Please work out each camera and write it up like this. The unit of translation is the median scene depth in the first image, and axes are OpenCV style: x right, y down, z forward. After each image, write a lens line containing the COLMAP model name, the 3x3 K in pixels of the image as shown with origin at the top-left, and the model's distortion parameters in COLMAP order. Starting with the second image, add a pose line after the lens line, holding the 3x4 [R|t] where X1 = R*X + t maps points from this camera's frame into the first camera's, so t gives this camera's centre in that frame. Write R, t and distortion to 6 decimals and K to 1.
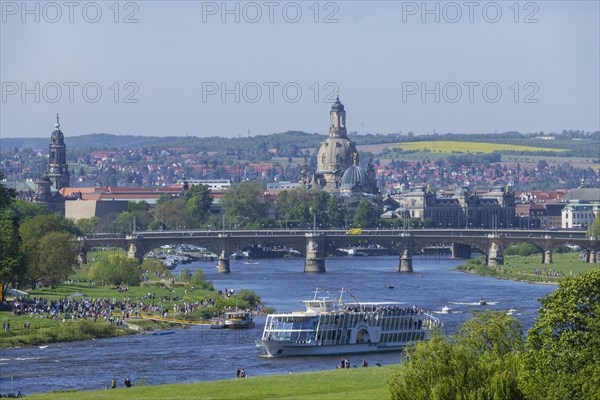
lens RADIAL K [[2327.0, 0, 300.0], [0, 2327.0, 200.0], [0, 0, 1]] dist [-0.231843, -2.440026]
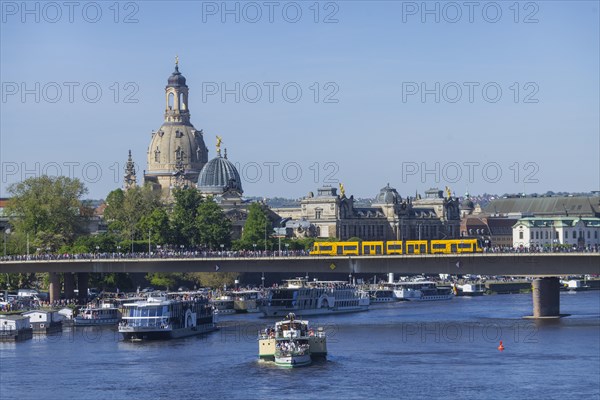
lens RADIAL K [[1832.6, 0, 300.0], [0, 1832.6, 200.0], [0, 0, 1]] dist [0.033318, 0.133815]
pose [[0.992014, -0.003941, 0.126065, -0.017611], [0.006334, 0.999807, -0.018592, 0.006473], [-0.125967, 0.019242, 0.991848, 0.493155]]
